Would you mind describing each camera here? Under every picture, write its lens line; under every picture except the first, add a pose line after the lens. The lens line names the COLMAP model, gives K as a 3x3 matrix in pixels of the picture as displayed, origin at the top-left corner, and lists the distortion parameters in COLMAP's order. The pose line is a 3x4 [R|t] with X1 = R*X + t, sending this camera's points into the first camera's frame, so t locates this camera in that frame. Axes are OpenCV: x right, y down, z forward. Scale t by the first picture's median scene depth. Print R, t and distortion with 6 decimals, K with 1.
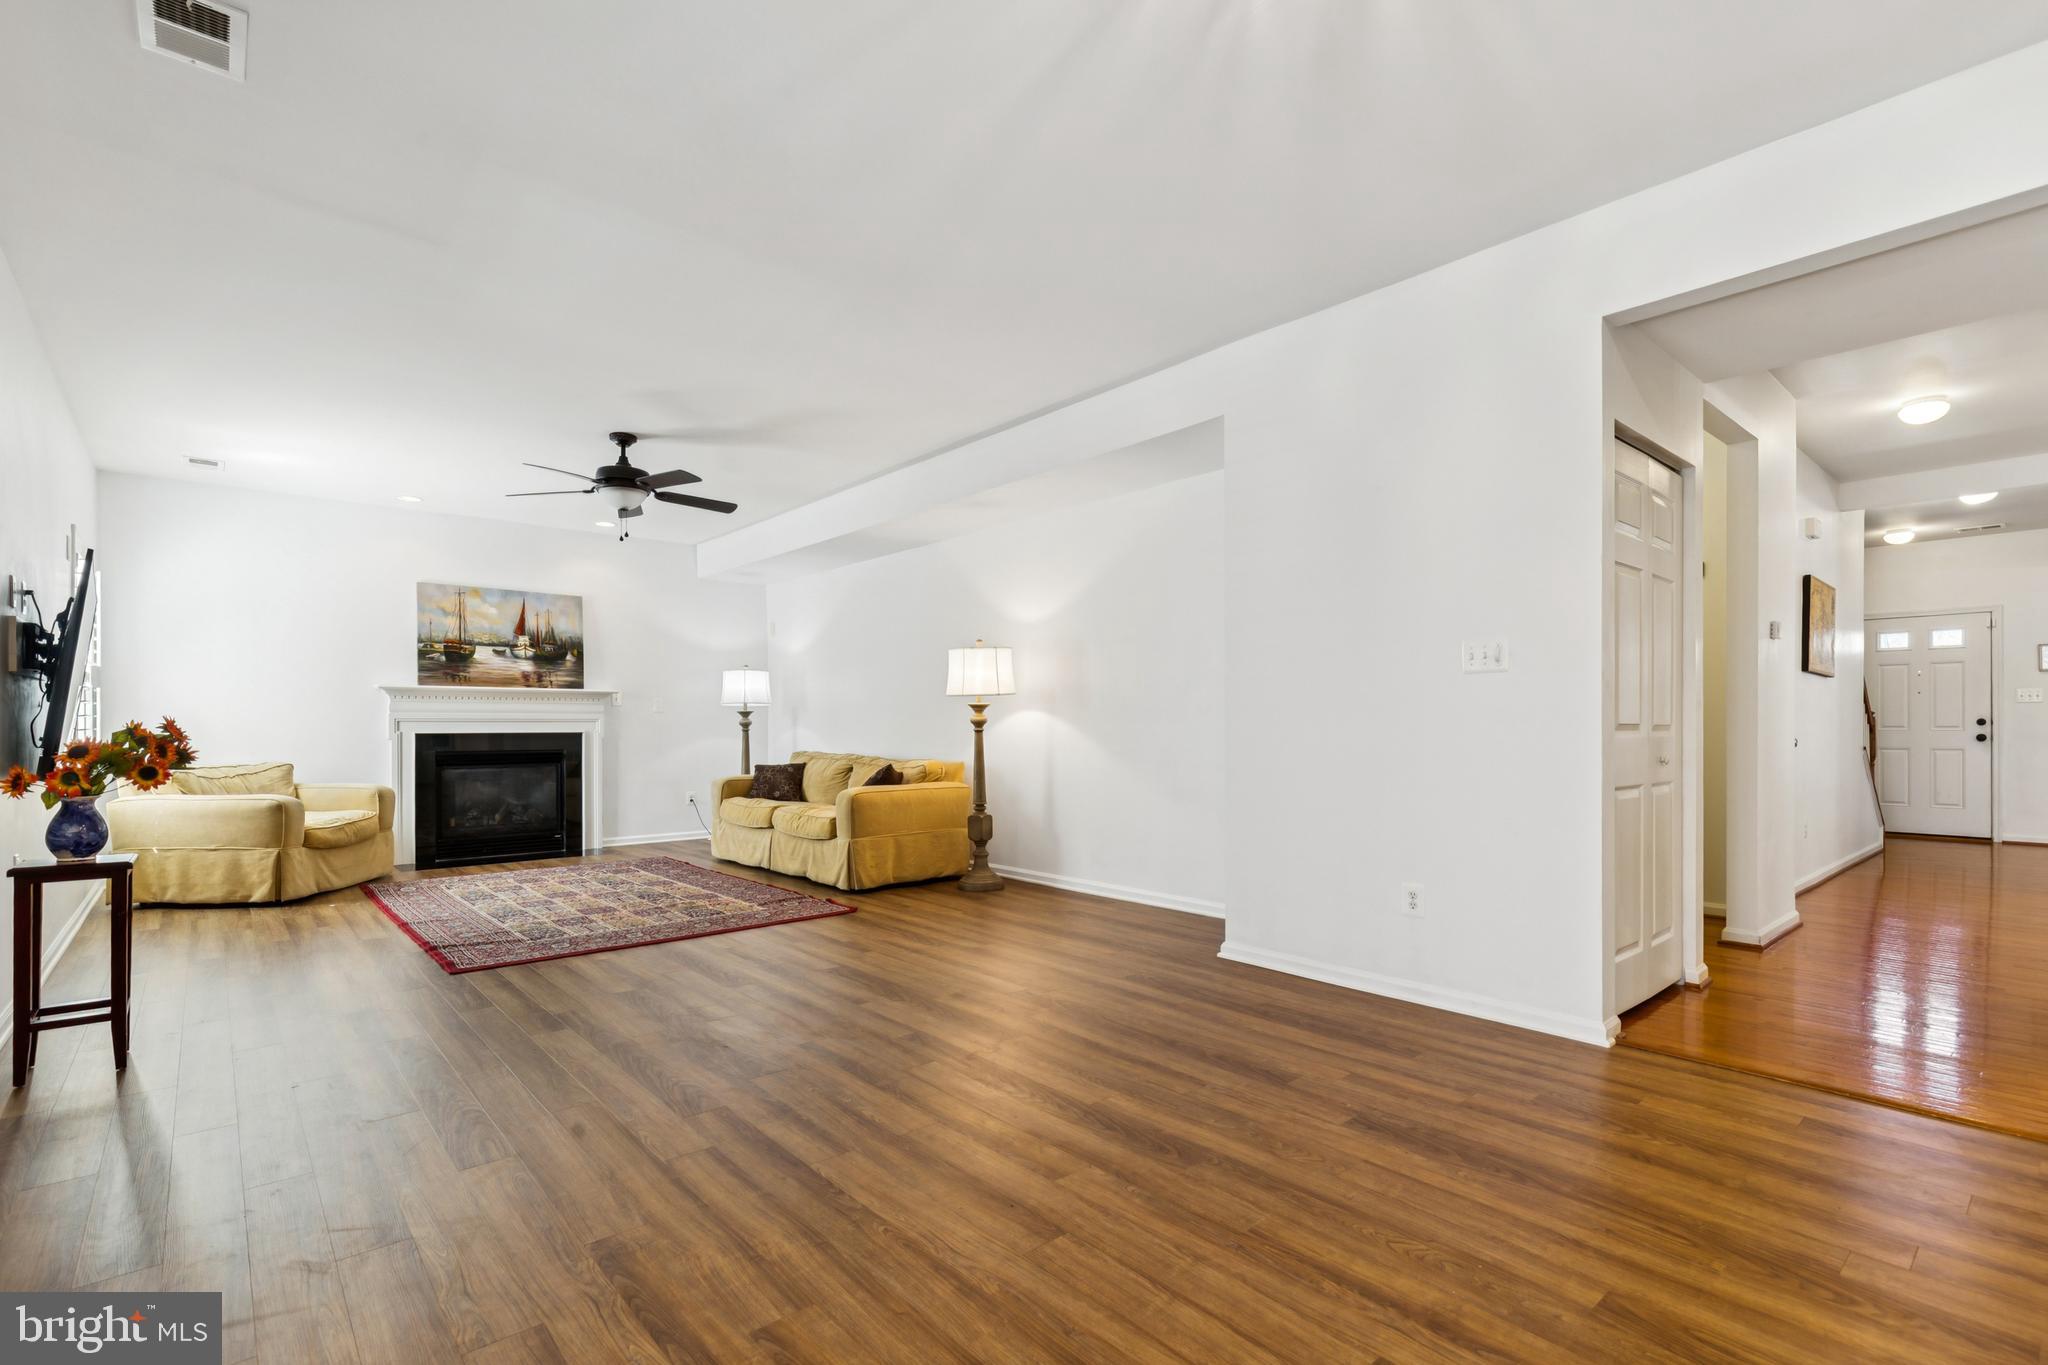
lens RADIAL K [[930.0, 0, 1025.8], [0, 930.0, 720.5], [0, 0, 1]] dist [0.000742, 0.000013]
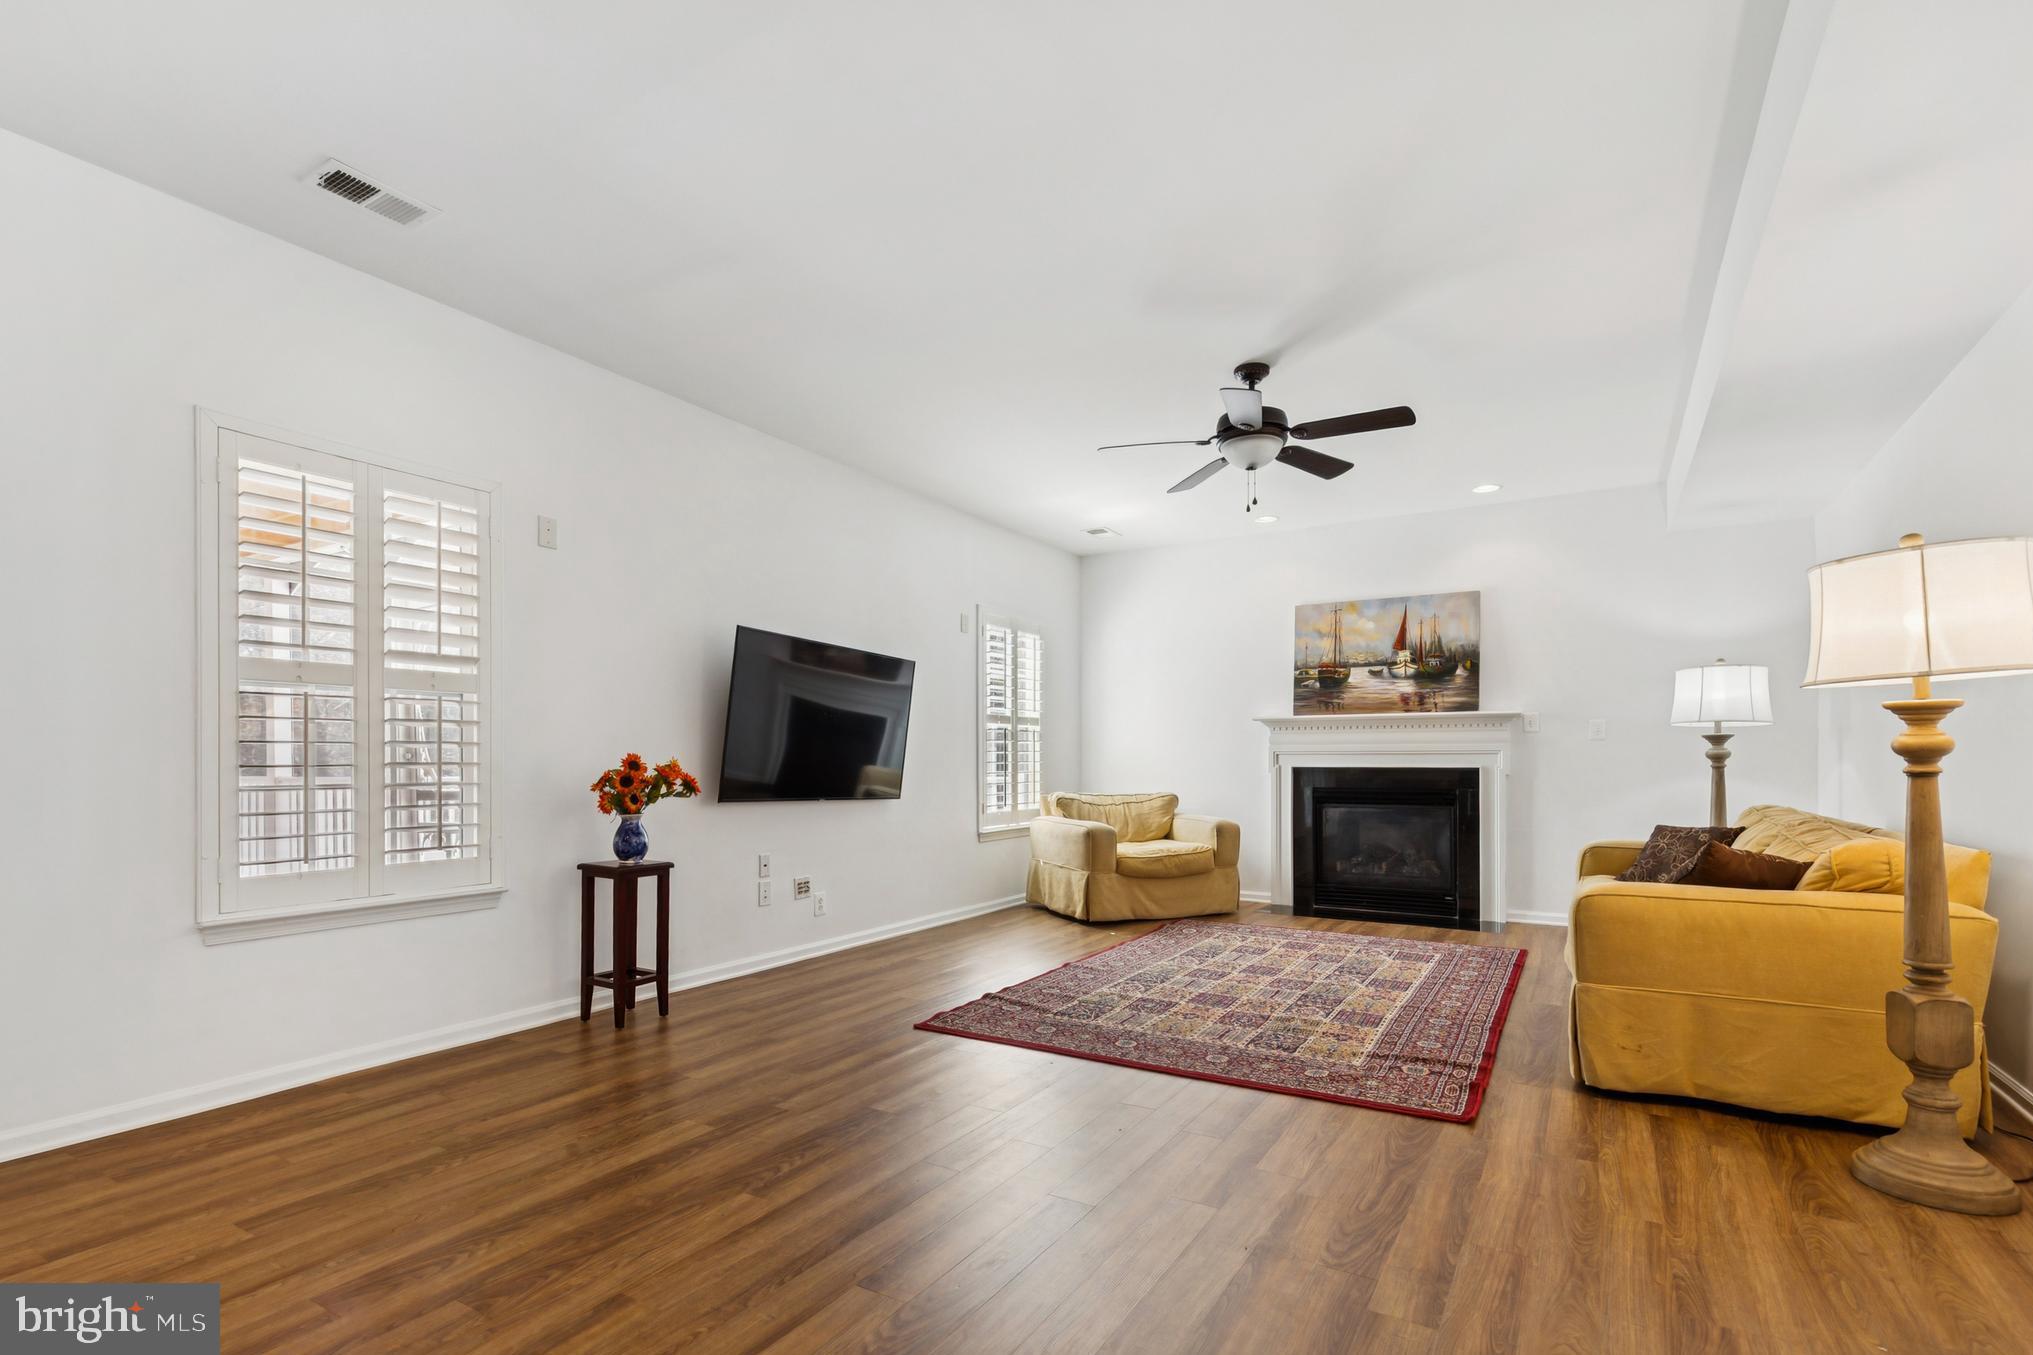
lens RADIAL K [[951.5, 0, 1016.8], [0, 951.5, 757.6], [0, 0, 1]] dist [0.000862, -0.000021]
pose [[0.303852, -0.001219, -0.952718, 0.173088], [0.006857, 0.999976, 0.000908, 0.001427], [0.952695, -0.006809, 0.303853, 0.440209]]
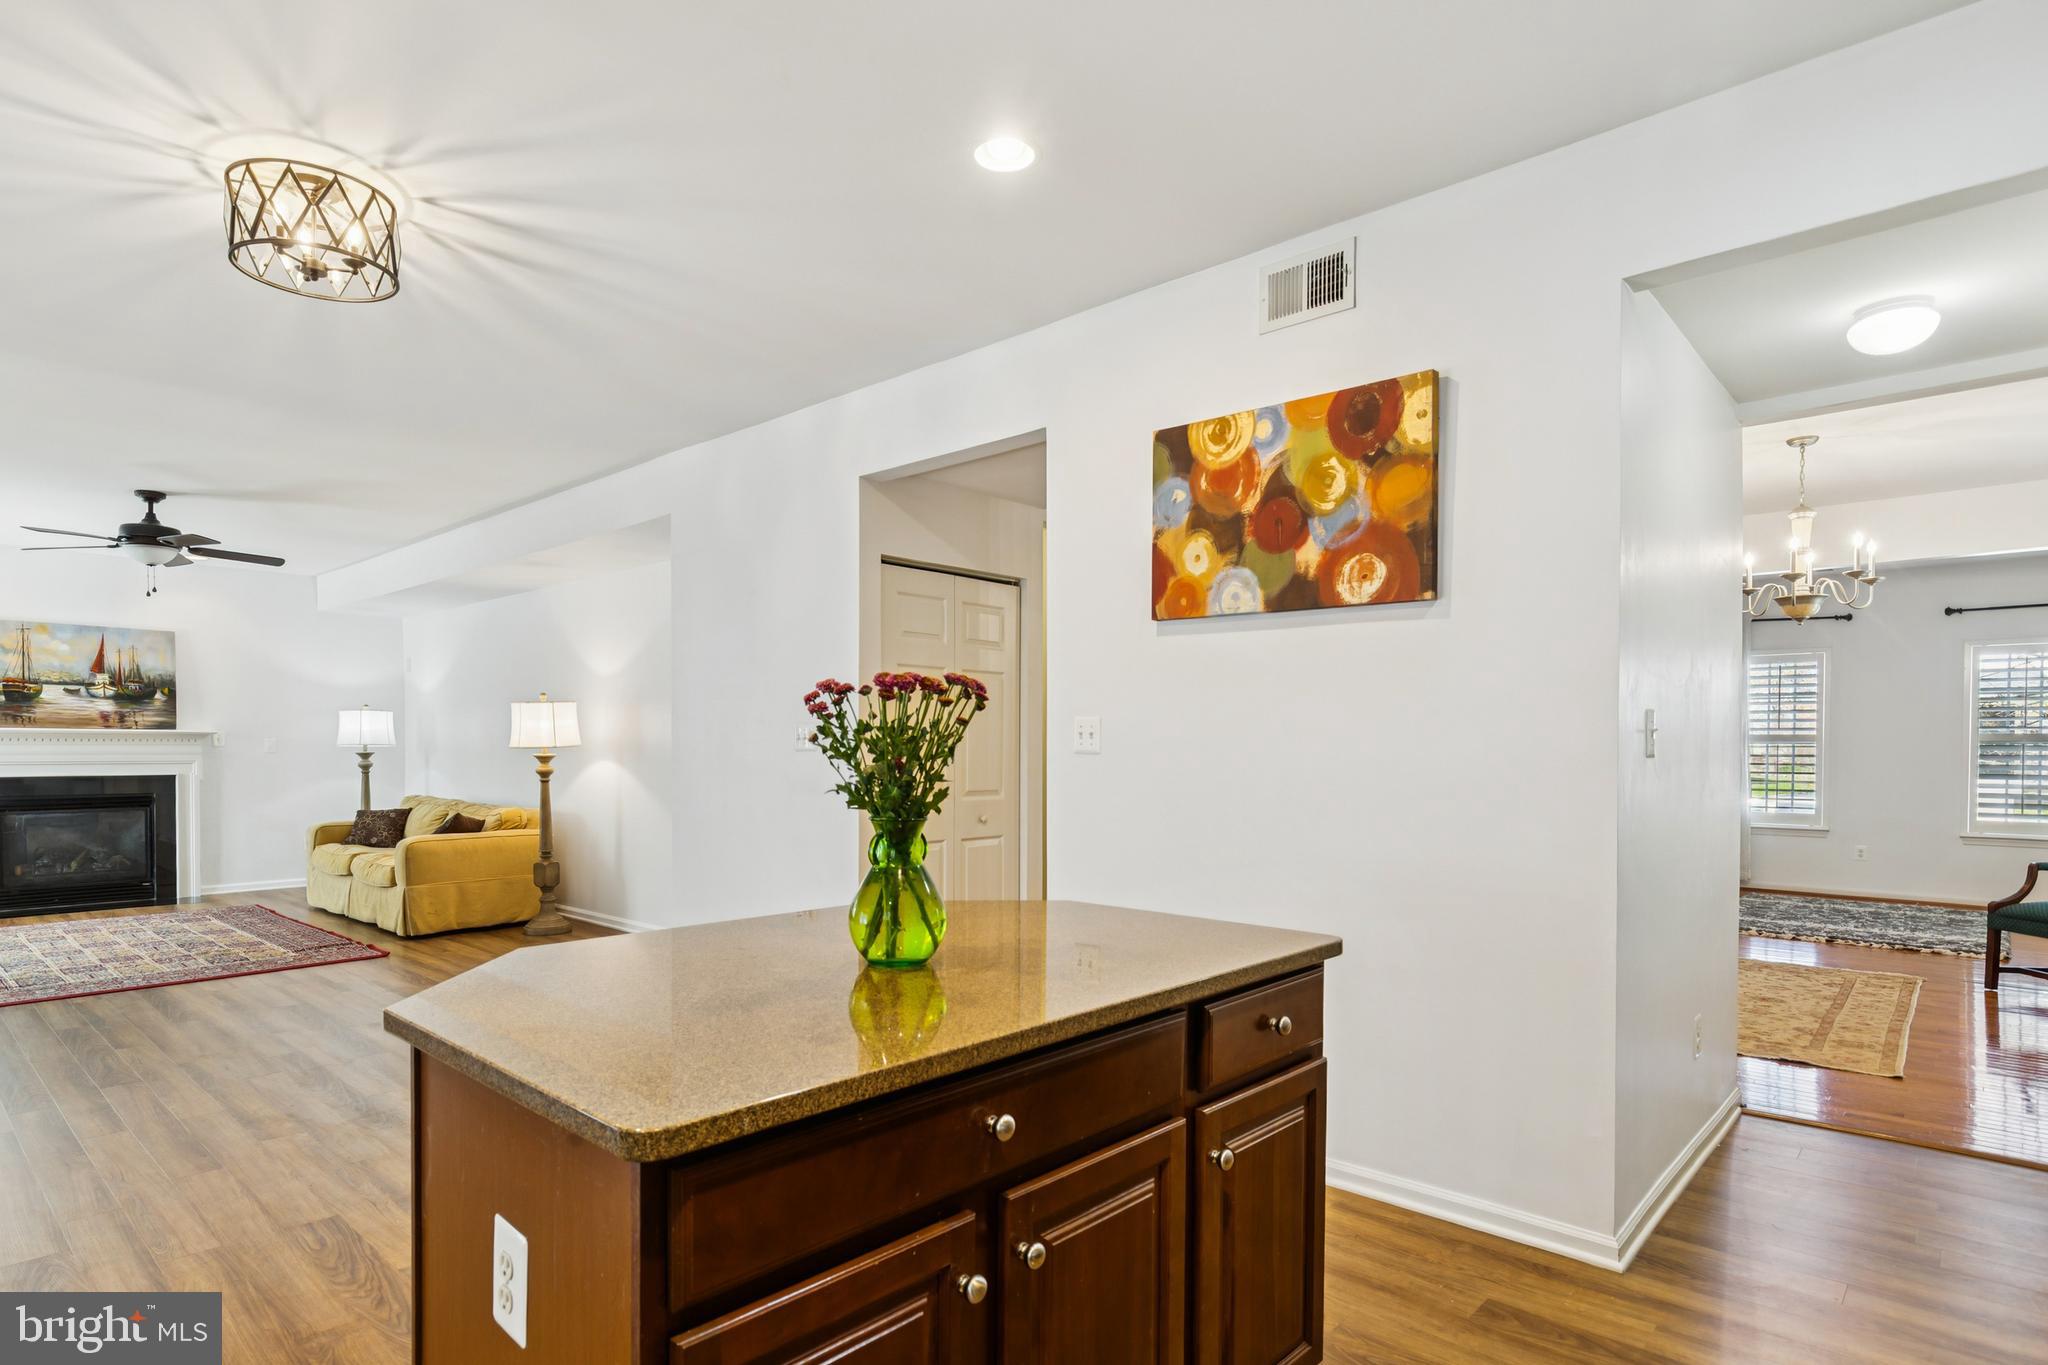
lens RADIAL K [[1069.0, 0, 1000.2], [0, 1069.0, 759.3], [0, 0, 1]] dist [0.003374, 0.000814]
pose [[0.994419, 0.005273, 0.105373, 0.272714], [-0.007070, 0.999836, 0.016681, -0.030325], [-0.105268, -0.017333, 0.994293, -0.197006]]
